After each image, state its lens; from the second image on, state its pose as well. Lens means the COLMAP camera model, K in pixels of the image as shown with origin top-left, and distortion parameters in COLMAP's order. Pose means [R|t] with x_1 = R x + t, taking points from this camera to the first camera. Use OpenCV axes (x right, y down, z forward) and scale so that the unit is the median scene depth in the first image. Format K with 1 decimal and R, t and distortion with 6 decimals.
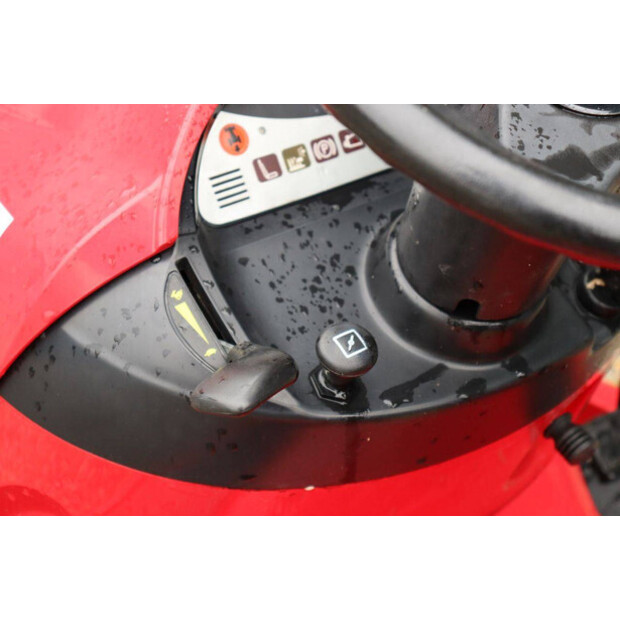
lens RADIAL K [[1400.2, 0, 299.6], [0, 1400.2, 311.0], [0, 0, 1]] dist [0.371458, -0.024268]
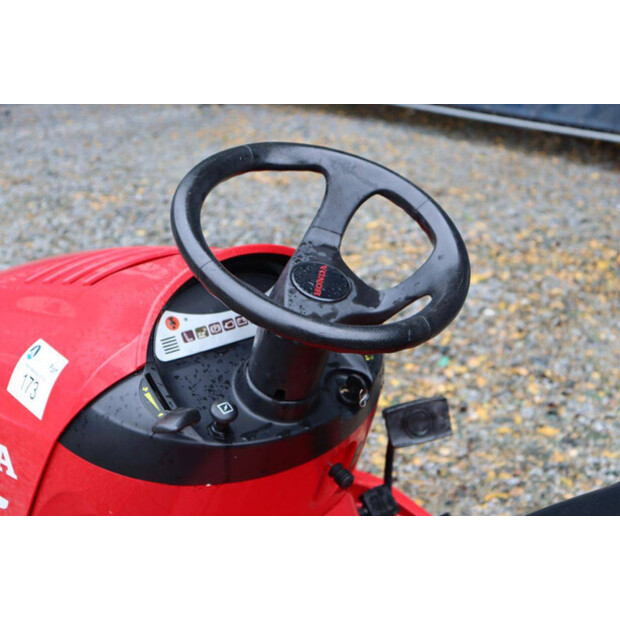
lens RADIAL K [[1400.2, 0, 299.6], [0, 1400.2, 311.0], [0, 0, 1]] dist [0.371458, -0.024268]
pose [[0.999148, -0.013153, 0.039123, 0.065165], [0.022077, 0.971181, -0.237317, 0.380988], [-0.034874, 0.237978, 0.970644, -1.113386]]
